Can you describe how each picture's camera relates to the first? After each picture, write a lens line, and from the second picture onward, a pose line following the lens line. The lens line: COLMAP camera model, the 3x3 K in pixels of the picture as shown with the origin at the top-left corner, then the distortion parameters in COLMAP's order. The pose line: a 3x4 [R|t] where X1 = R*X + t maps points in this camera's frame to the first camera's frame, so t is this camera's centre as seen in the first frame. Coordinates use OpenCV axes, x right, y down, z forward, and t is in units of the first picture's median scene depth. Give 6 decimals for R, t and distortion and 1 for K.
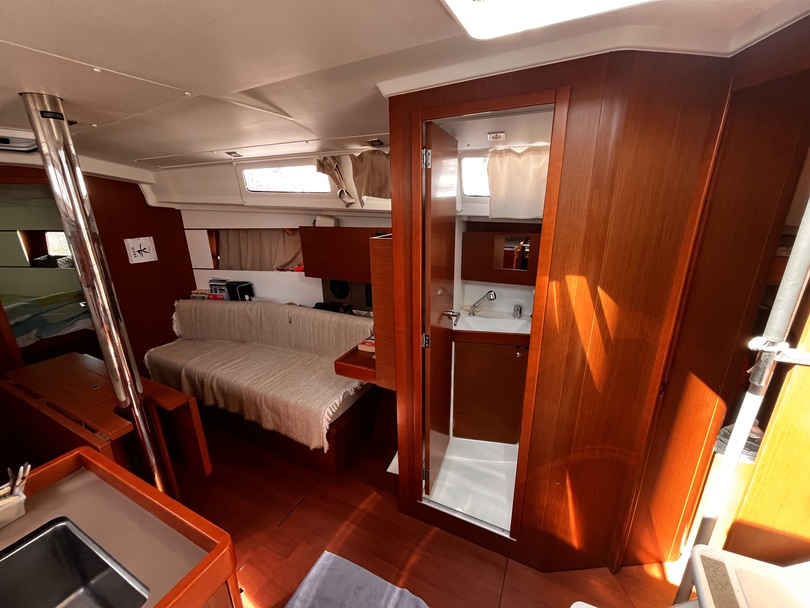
lens RADIAL K [[328.6, 0, 405.0], [0, 328.6, 304.0], [0, 0, 1]] dist [0.001399, -0.000042]
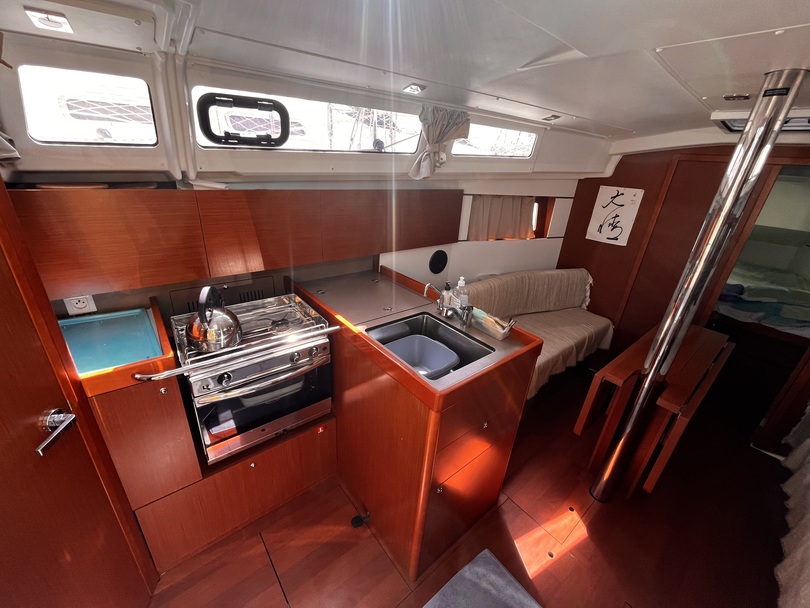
lens RADIAL K [[330.0, 0, 404.9], [0, 330.0, 306.6], [0, 0, 1]] dist [0.000368, 0.000171]
pose [[-0.412944, 0.360854, -0.836218, 0.178590], [-0.329523, 0.796756, 0.506551, -0.090005], [0.849053, 0.484731, -0.210106, 0.262917]]
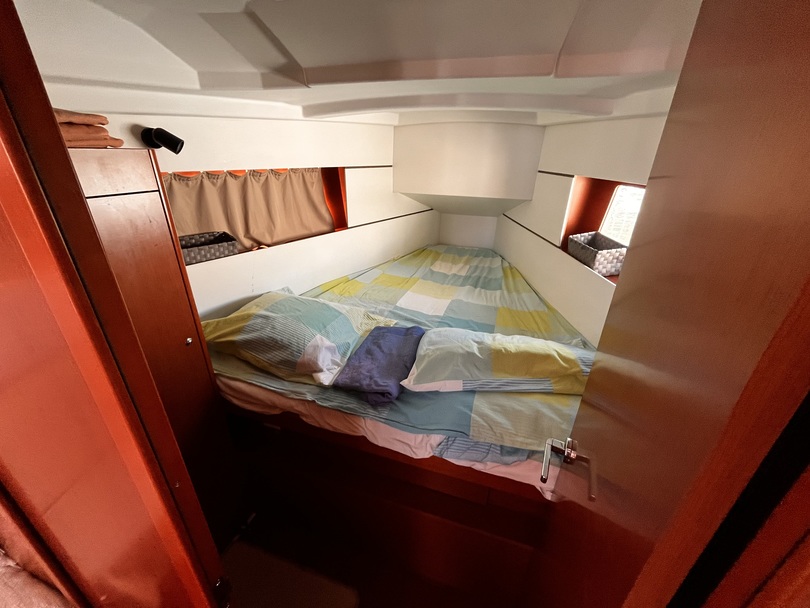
lens RADIAL K [[328.6, 0, 405.0], [0, 328.6, 304.0], [0, 0, 1]] dist [0.001399, -0.000042]
pose [[0.154530, 0.426648, -0.891118, -0.838606], [-0.319296, 0.875118, 0.363618, -0.185531], [0.934971, 0.228341, 0.271459, 0.809806]]
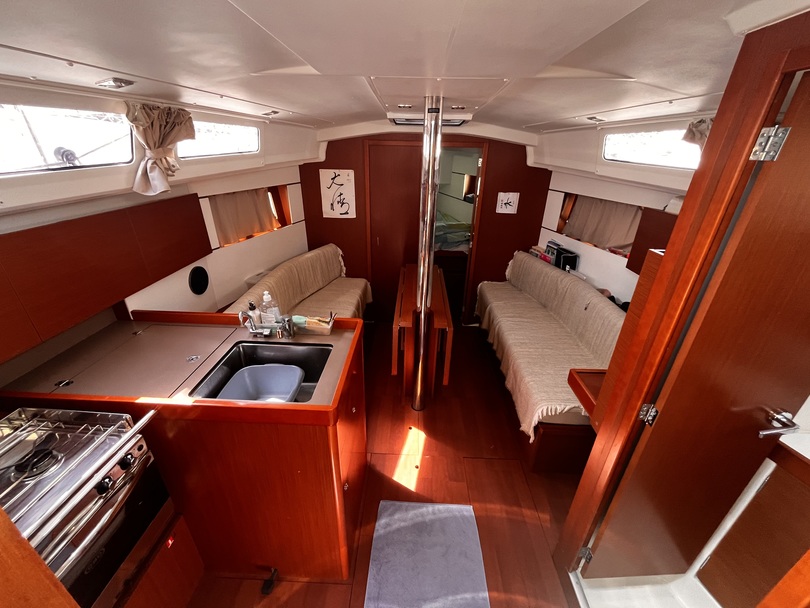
lens RADIAL K [[330.0, 0, 404.9], [0, 330.0, 306.6], [0, 0, 1]] dist [0.000368, 0.000171]
pose [[0.413465, 0.422604, -0.806506, 0.188850], [-0.300691, 0.899444, 0.317151, -0.094647], [0.859437, 0.111378, 0.498962, 0.112141]]
